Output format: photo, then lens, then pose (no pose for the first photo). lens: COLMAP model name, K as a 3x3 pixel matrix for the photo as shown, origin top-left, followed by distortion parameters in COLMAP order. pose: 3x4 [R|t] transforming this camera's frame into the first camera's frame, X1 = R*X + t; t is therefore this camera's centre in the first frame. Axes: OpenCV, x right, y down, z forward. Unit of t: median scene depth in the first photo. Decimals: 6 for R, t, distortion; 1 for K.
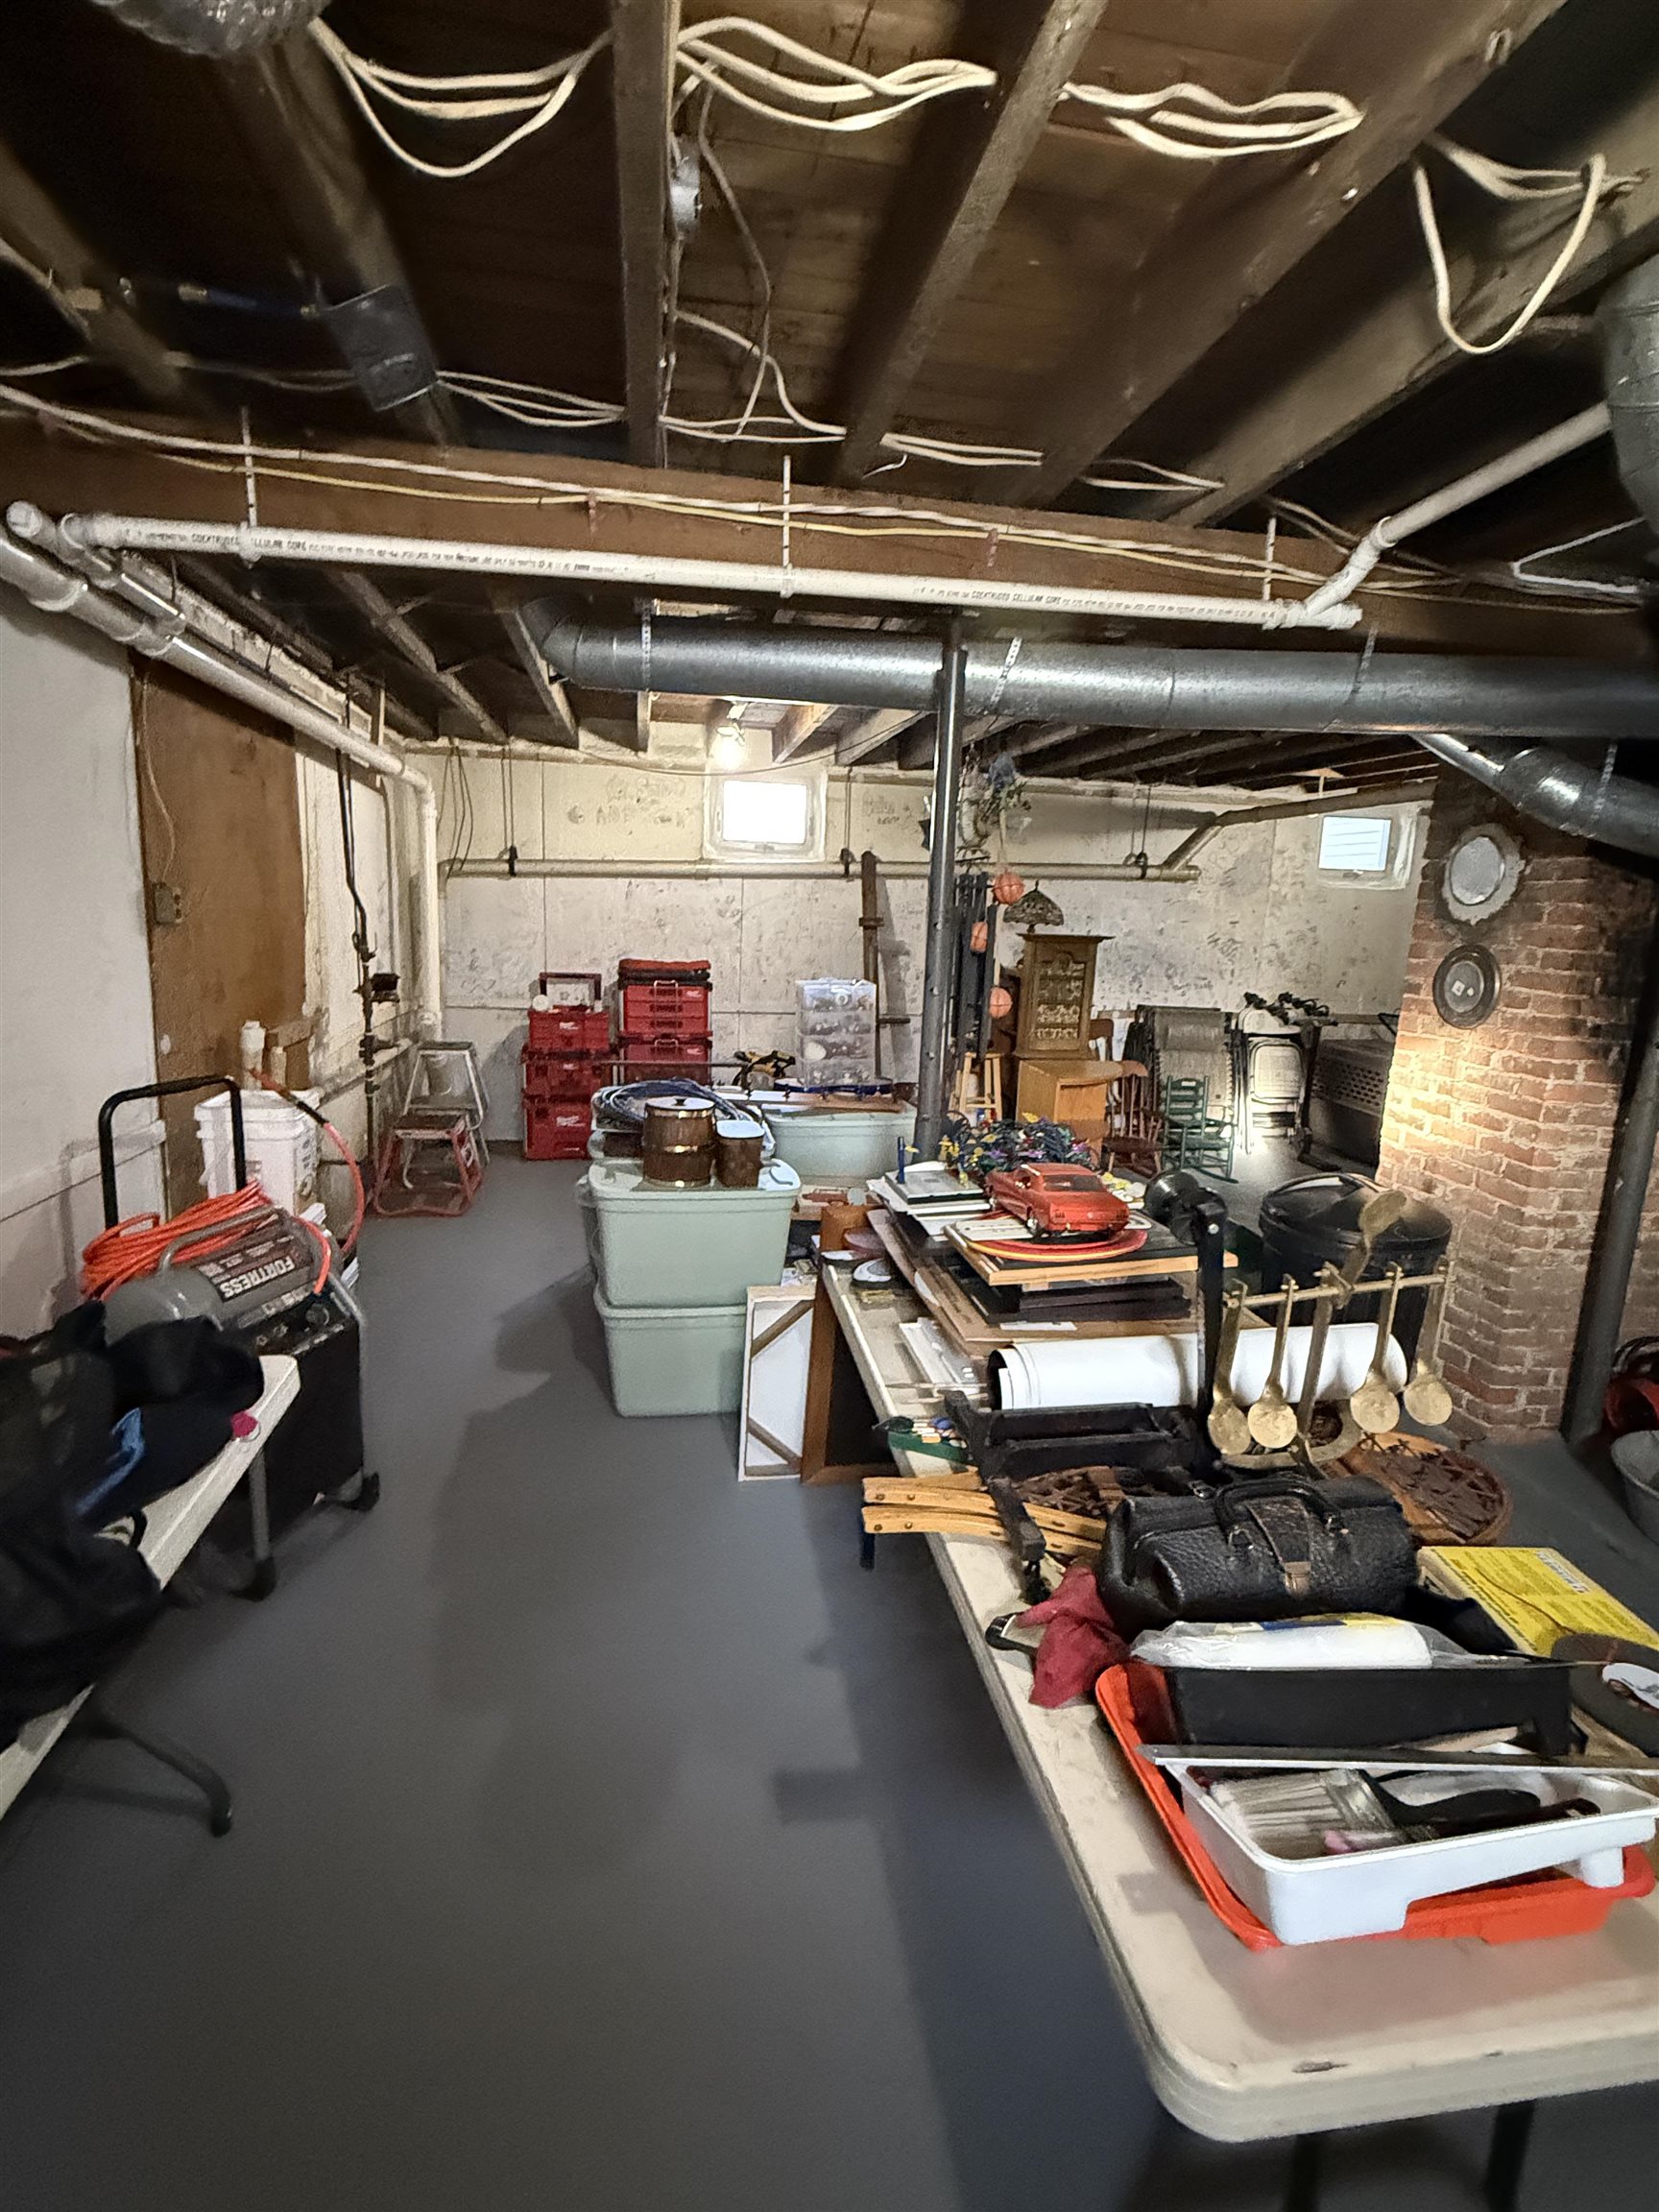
lens RADIAL K [[1036.2, 0, 830.2], [0, 1036.2, 1100.0], [0, 0, 1]] dist [0.003973, -0.000404]
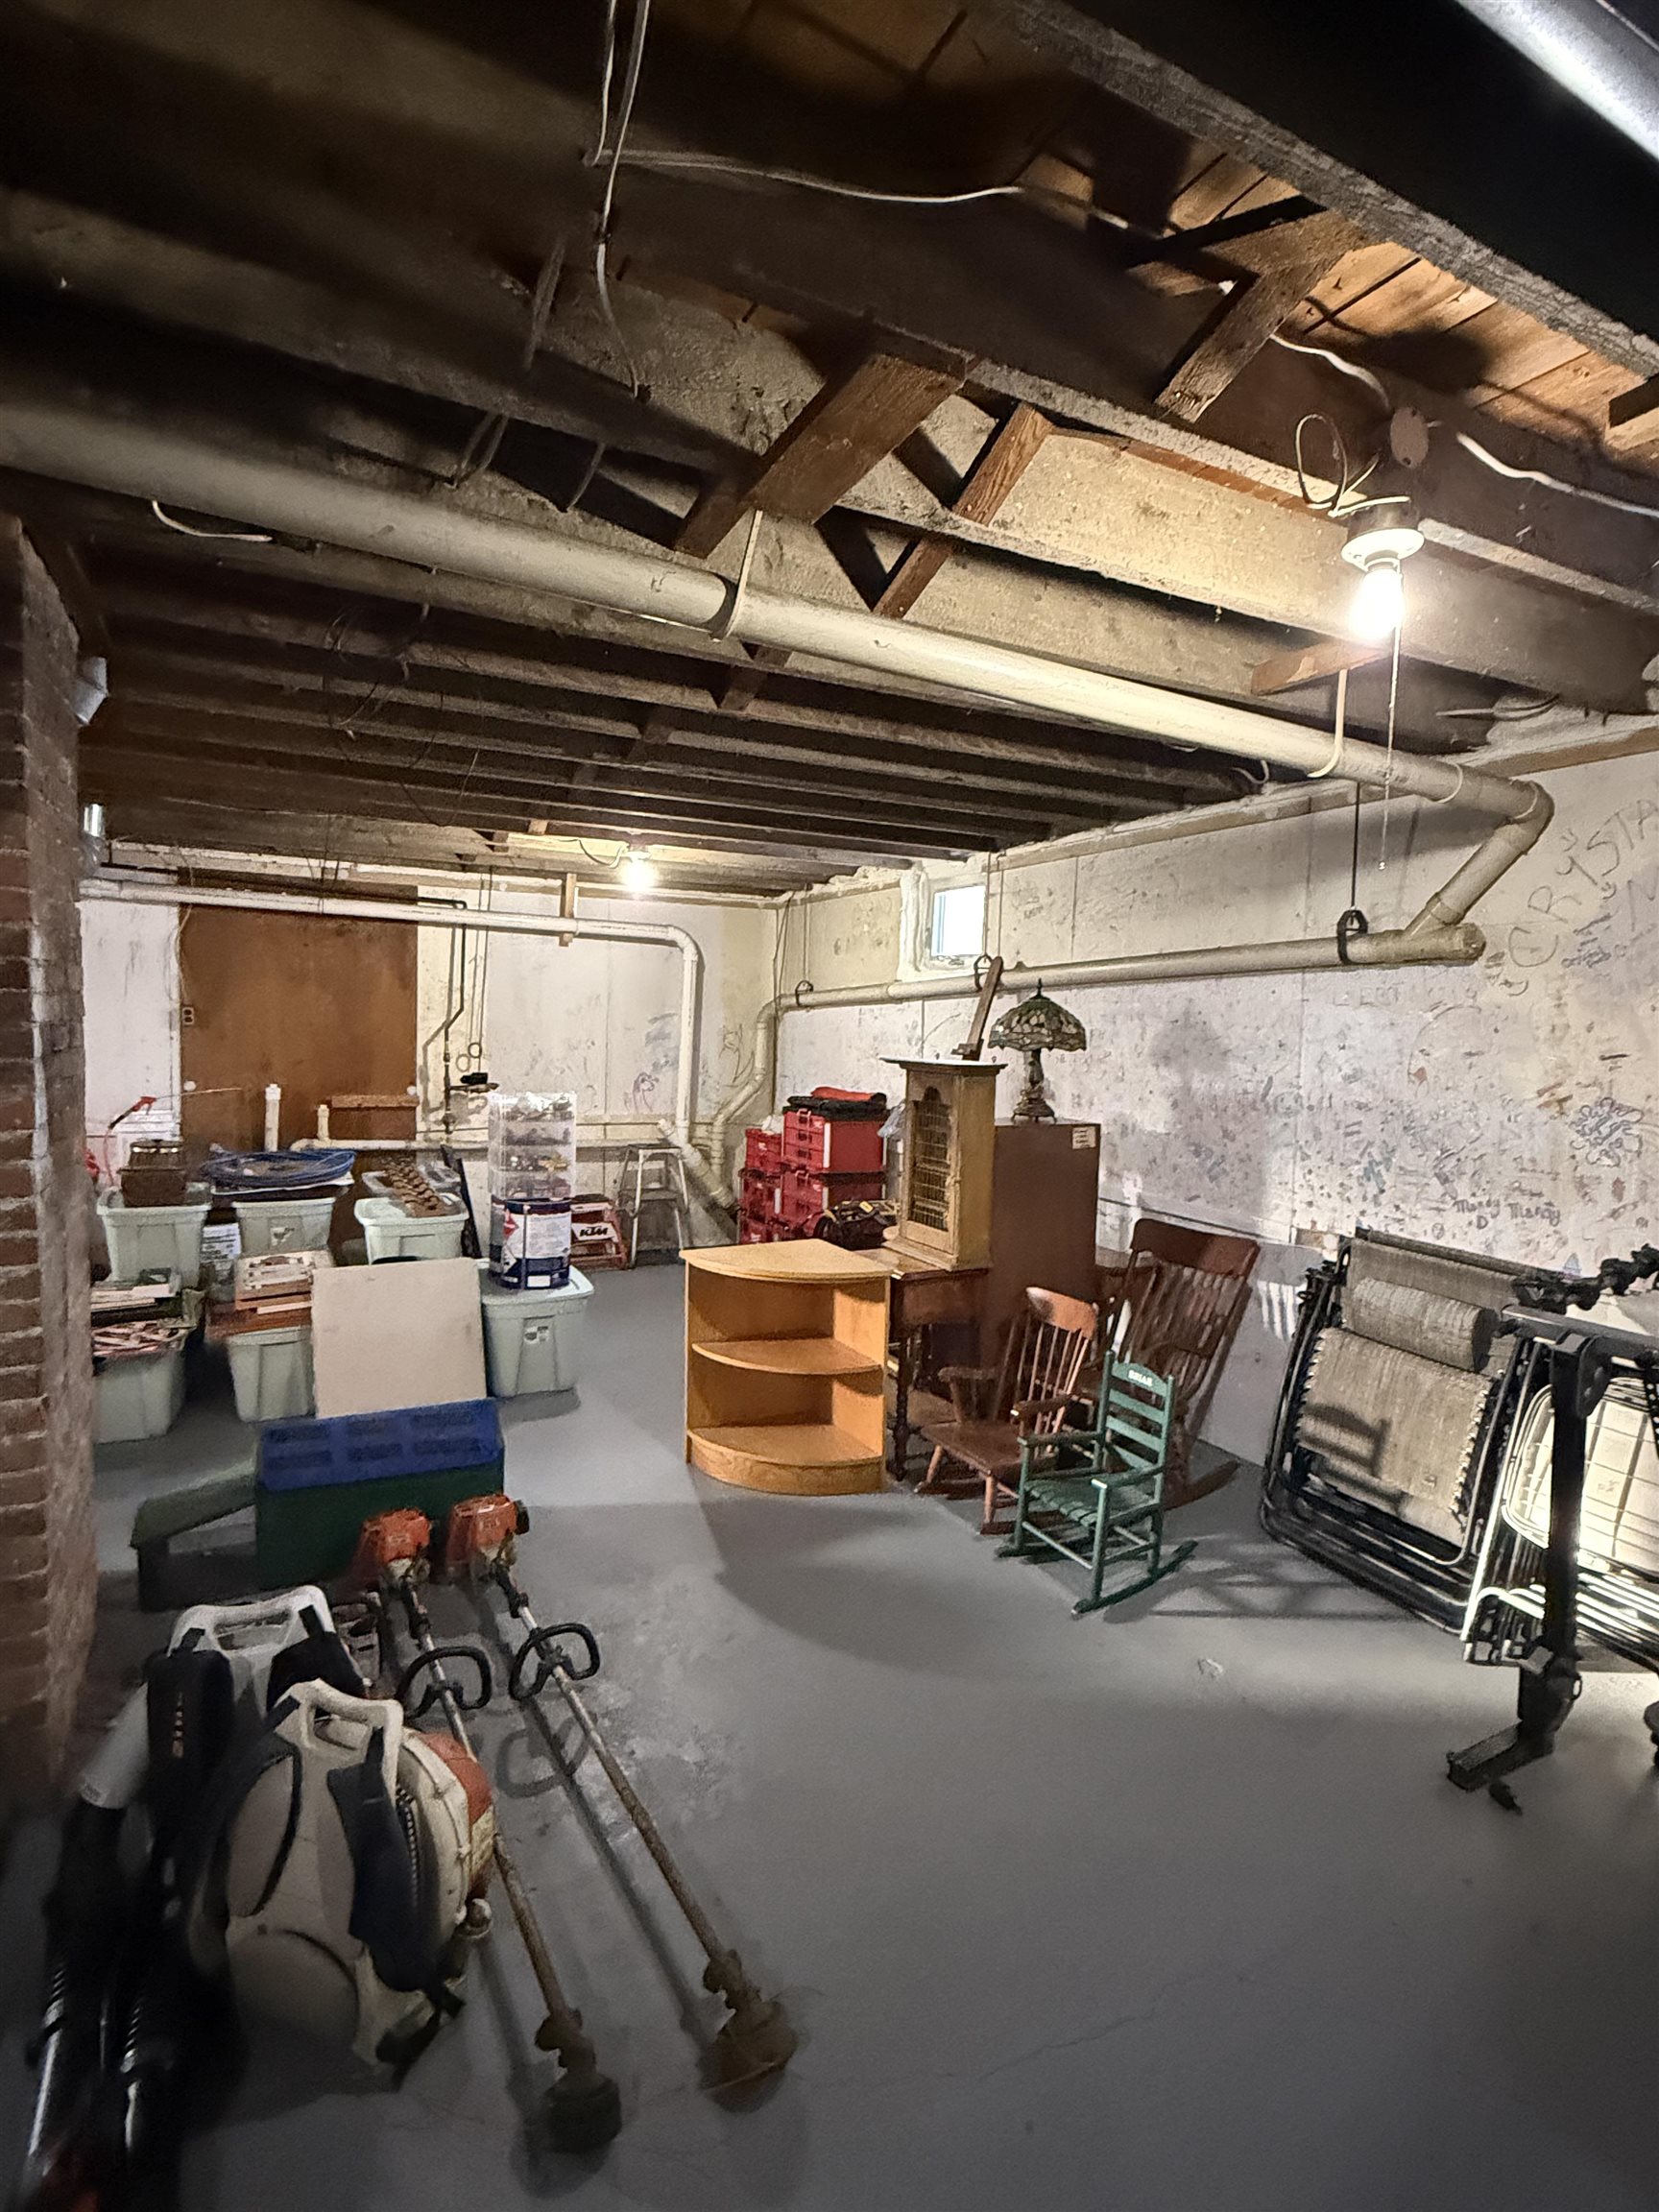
lens RADIAL K [[1099.8, 0, 827.4], [0, 1099.8, 1102.2], [0, 0, 1]] dist [0.000805, 0.000059]
pose [[0.285974, 0.042866, -0.957278, 0.703812], [-0.196090, 0.980476, -0.014675, -0.093686], [0.937959, 0.191910, 0.288796, 0.624156]]
